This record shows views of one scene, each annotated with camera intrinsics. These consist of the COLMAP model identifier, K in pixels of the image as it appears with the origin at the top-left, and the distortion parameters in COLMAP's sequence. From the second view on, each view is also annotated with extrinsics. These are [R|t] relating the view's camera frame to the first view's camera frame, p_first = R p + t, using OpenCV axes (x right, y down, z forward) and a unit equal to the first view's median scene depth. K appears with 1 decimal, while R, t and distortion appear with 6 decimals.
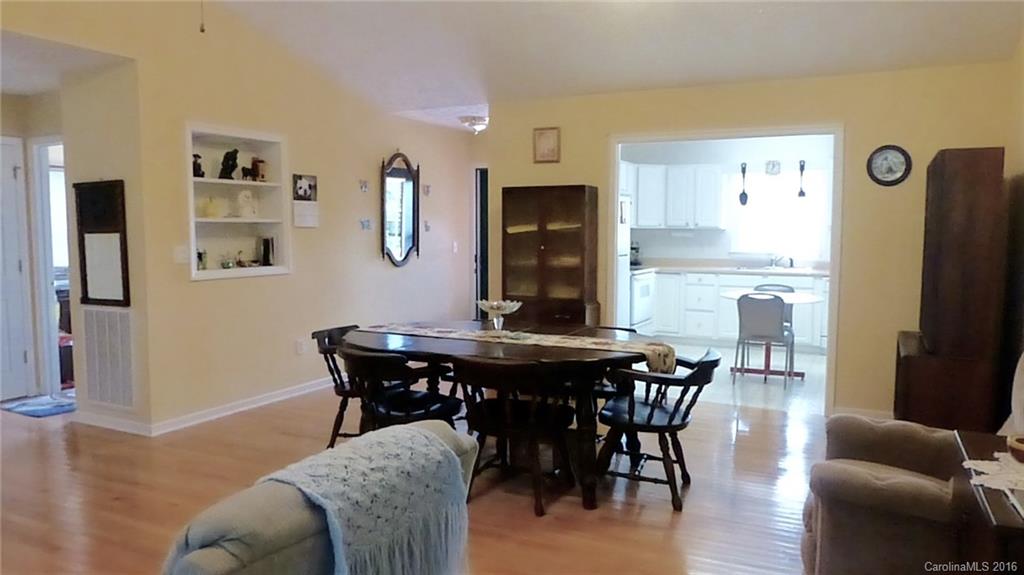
lens RADIAL K [[730.0, 0, 512.0], [0, 730.0, 287.5], [0, 0, 1]] dist [-0.063936, 0.001951]
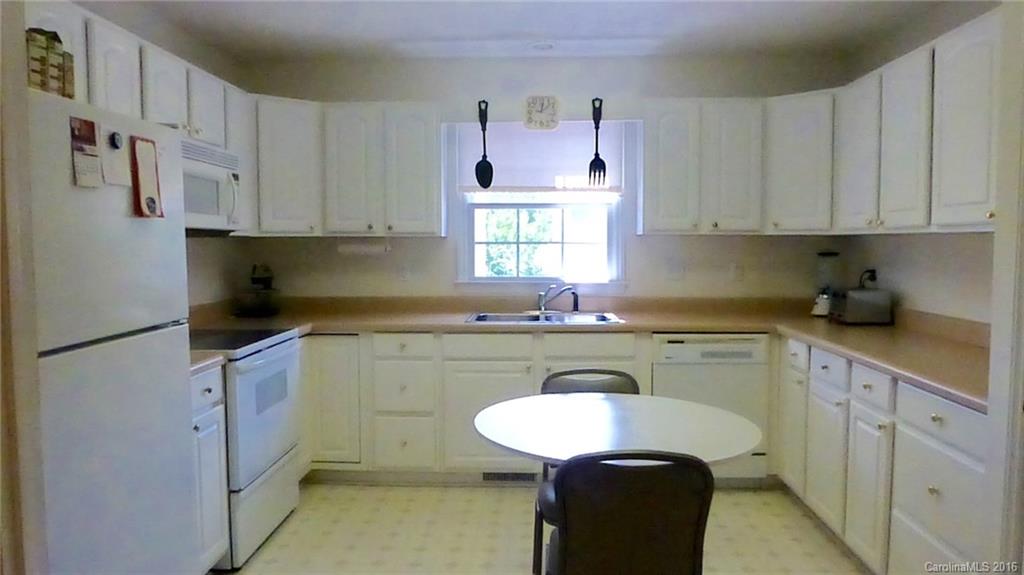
lens RADIAL K [[730.0, 0, 512.0], [0, 730.0, 287.5], [0, 0, 1]] dist [-0.063936, 0.001951]
pose [[0.914831, -0.029351, 0.402769, 0.137131], [0.036852, 0.999261, -0.010885, -0.040740], [-0.402152, 0.024801, 0.915237, 0.545131]]
